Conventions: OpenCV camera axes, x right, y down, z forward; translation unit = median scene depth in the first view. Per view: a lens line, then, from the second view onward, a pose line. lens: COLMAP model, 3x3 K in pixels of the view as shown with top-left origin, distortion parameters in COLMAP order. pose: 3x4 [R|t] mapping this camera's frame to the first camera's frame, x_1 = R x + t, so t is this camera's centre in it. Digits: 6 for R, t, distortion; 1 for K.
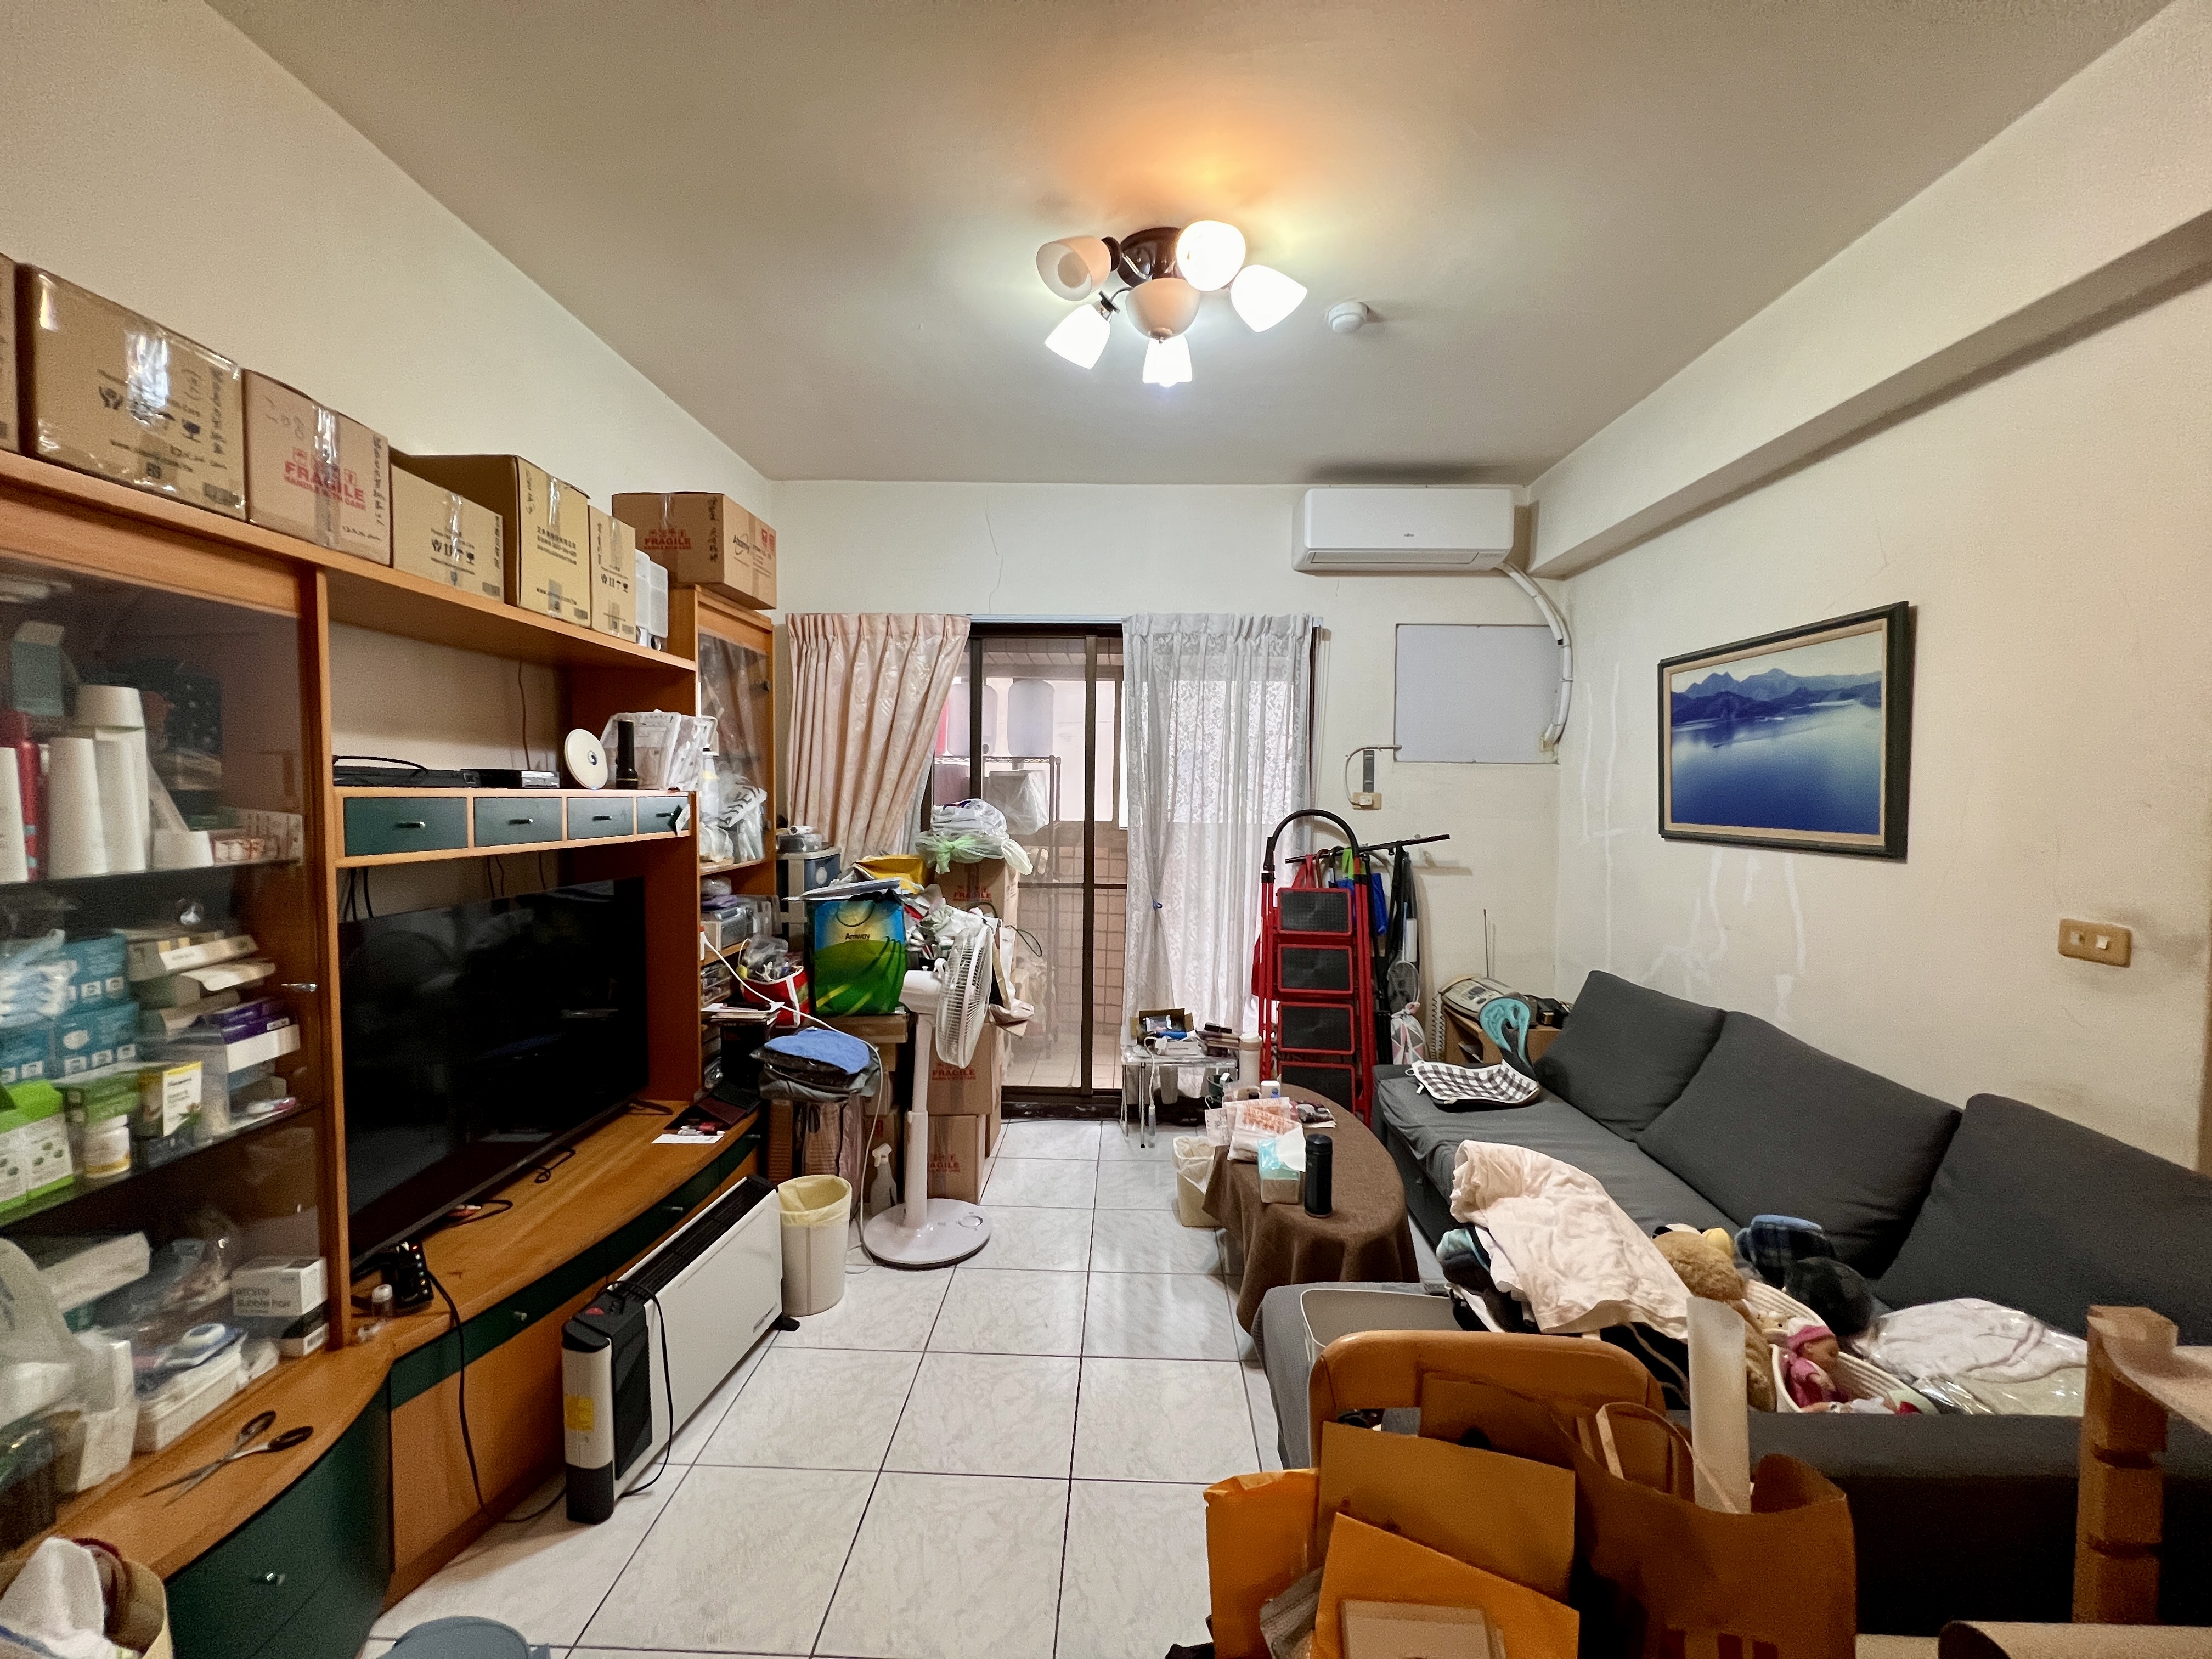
lens RADIAL K [[882.7, 0, 1107.8], [0, 882.7, 826.8], [0, 0, 1]] dist [-0.002133, -0.000174]
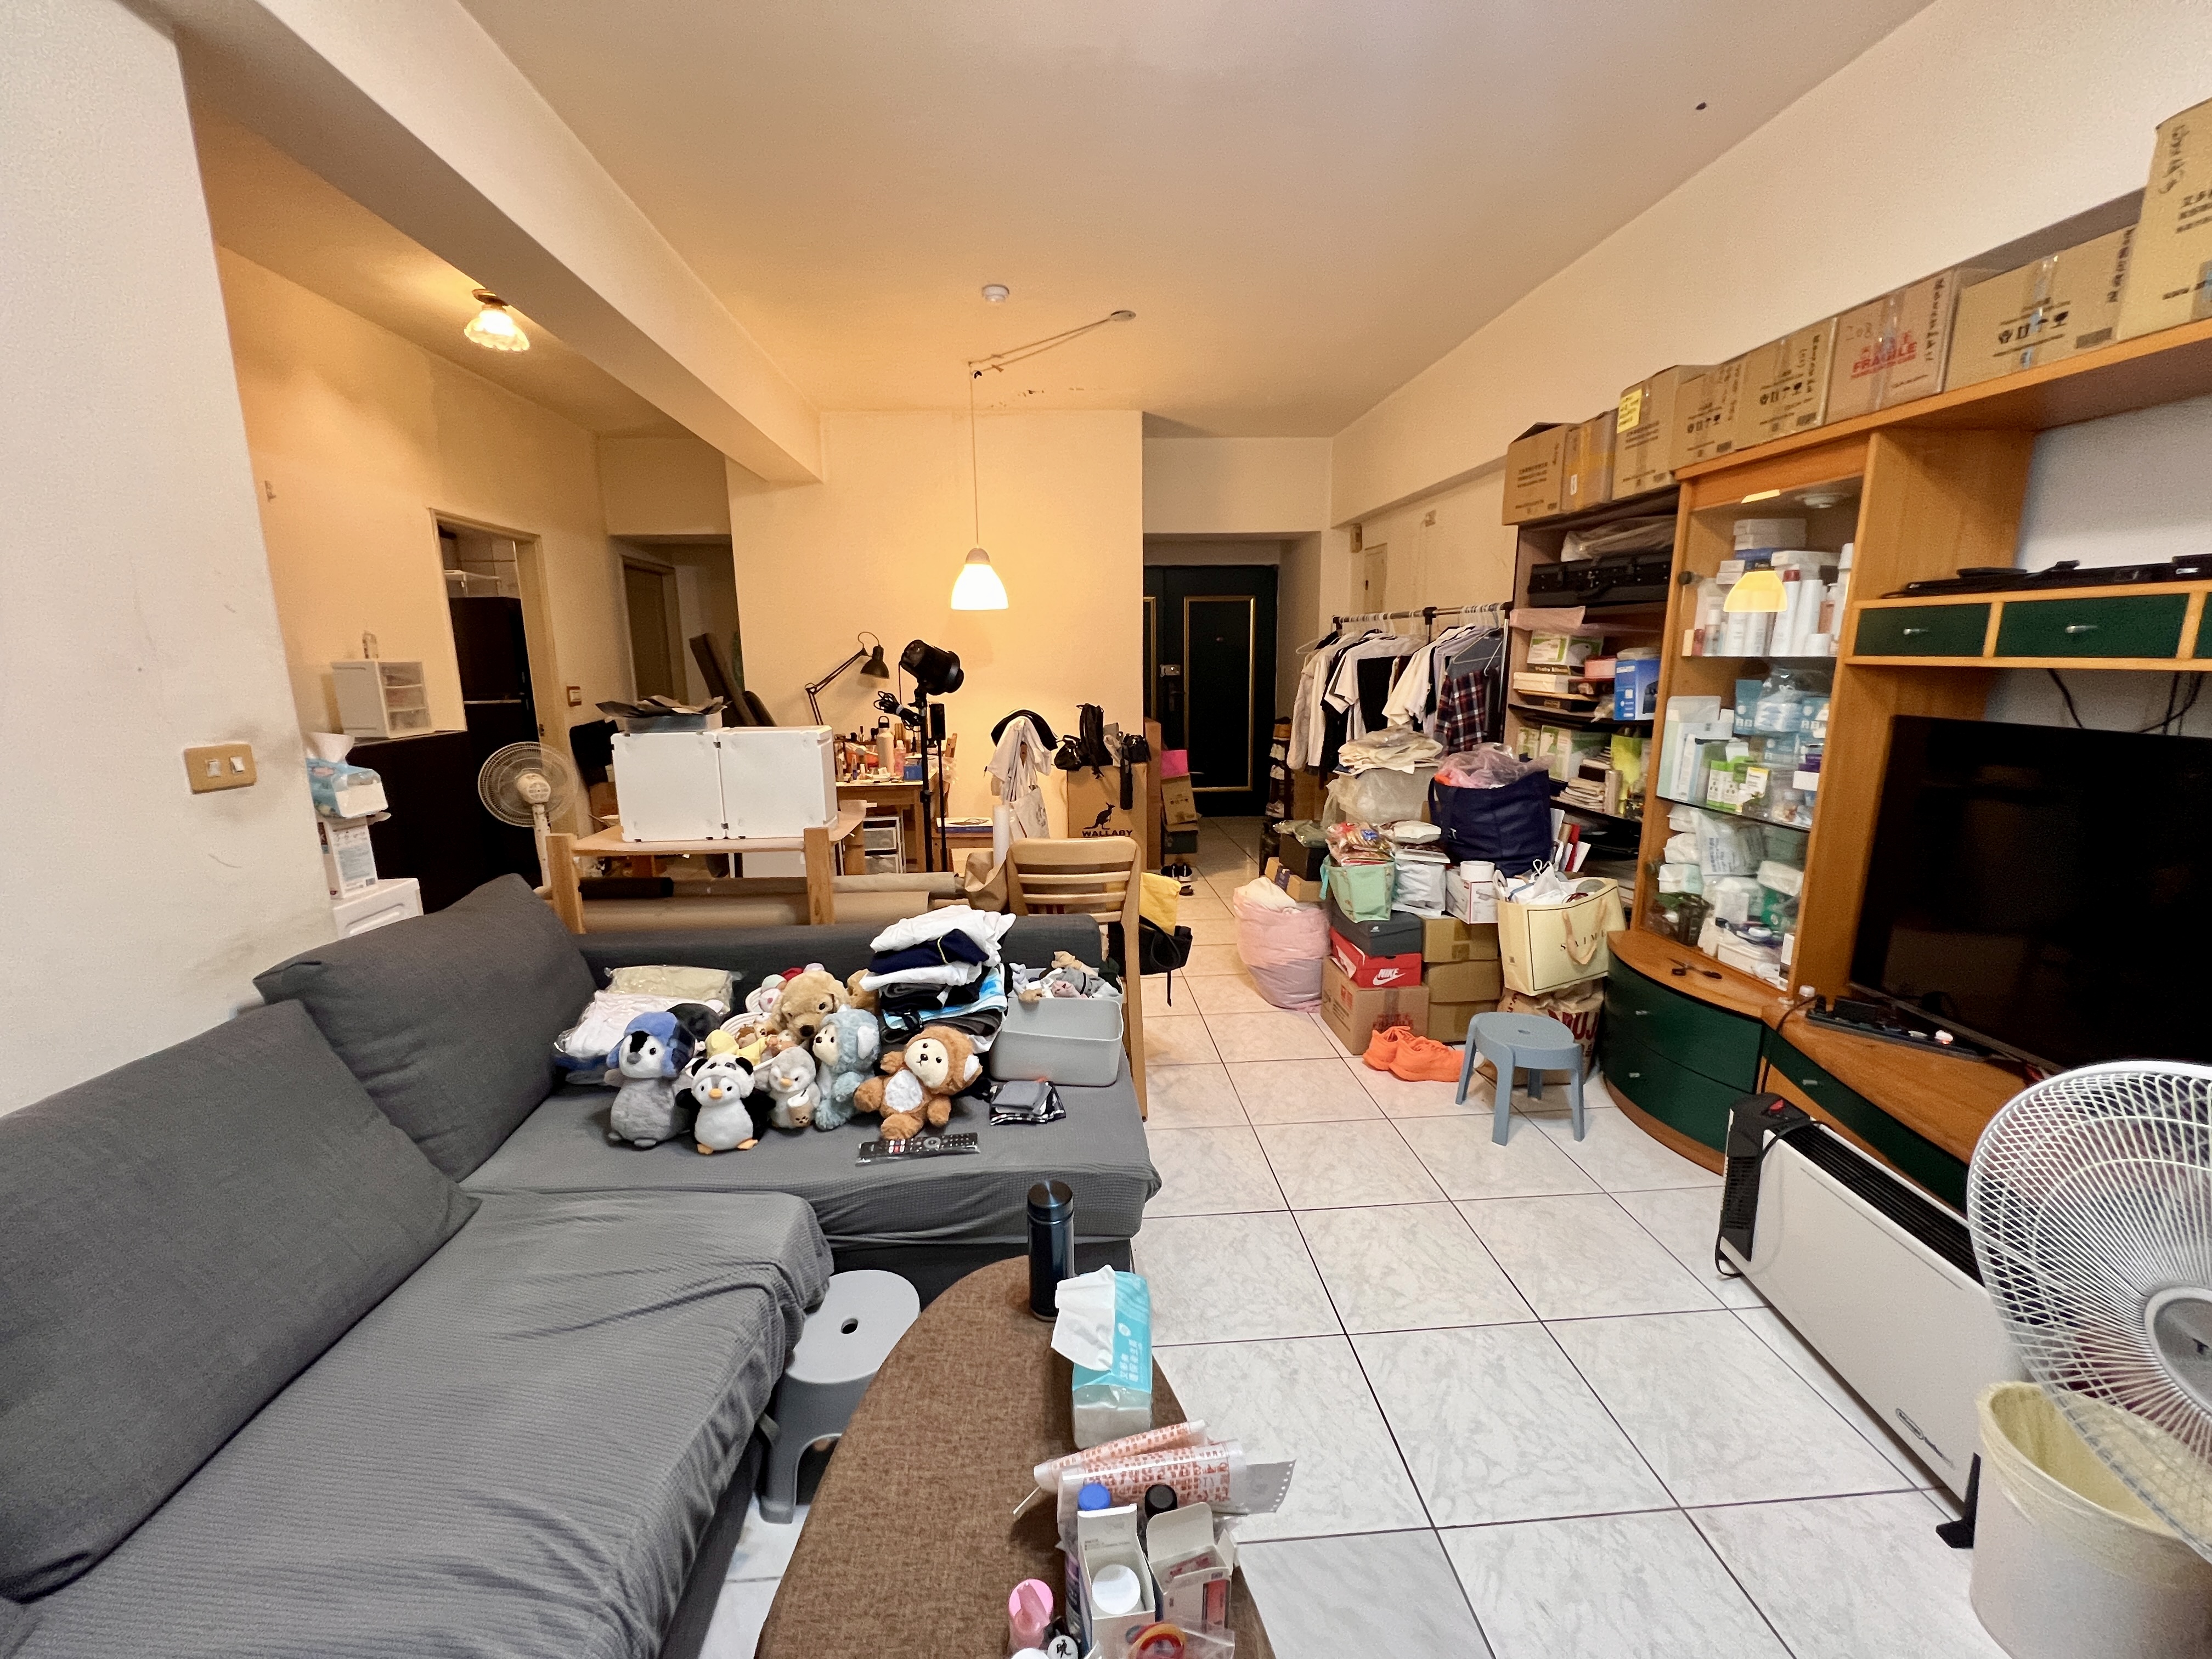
lens RADIAL K [[888.5, 0, 1105.9], [0, 888.5, 829.3], [0, 0, 1]] dist [0.015789, 0.000178]
pose [[-0.995089, 0.020987, -0.096736, 0.275074], [-0.002206, 0.972321, 0.233640, -0.019965], [0.098962, 0.232706, -0.967499, 1.662667]]
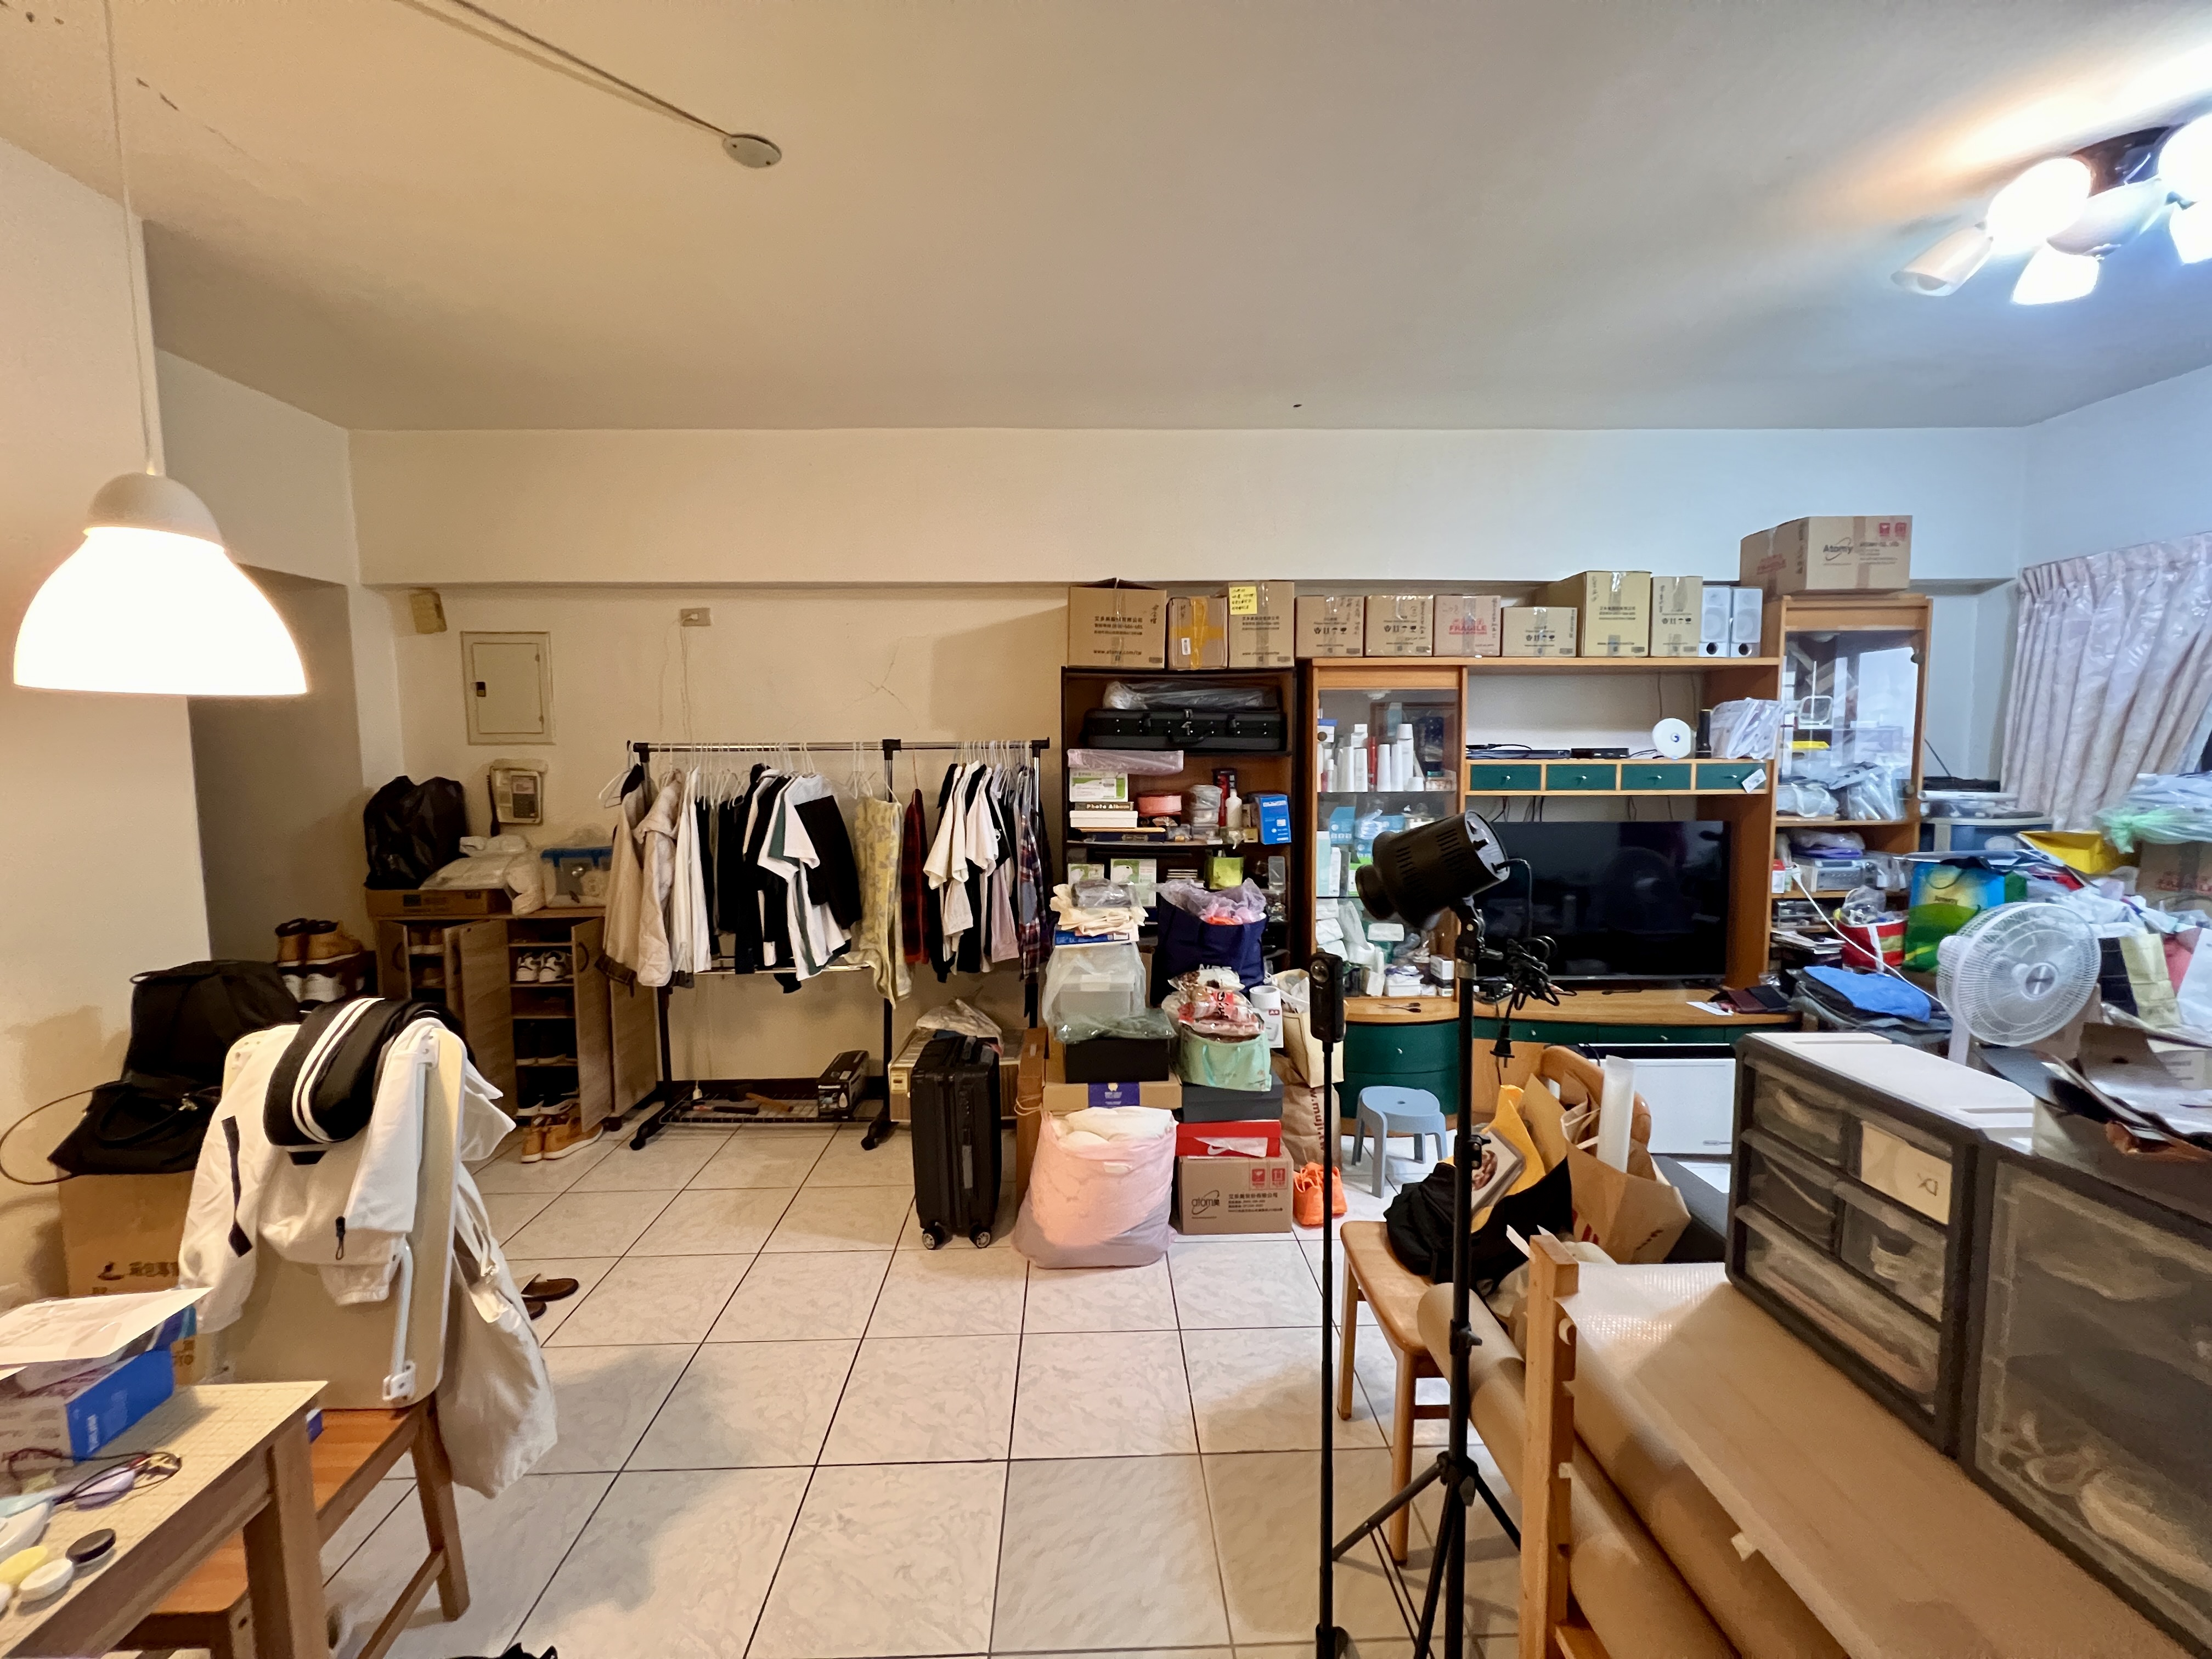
lens RADIAL K [[882.7, 0, 1105.4], [0, 882.7, 831.2], [0, 0, 1]] dist [-0.002133, -0.000174]
pose [[0.040946, 0.076742, -0.996210, 1.020108], [-0.029730, 0.996698, 0.075558, -0.004537], [0.998719, 0.026524, 0.043093, -0.027237]]
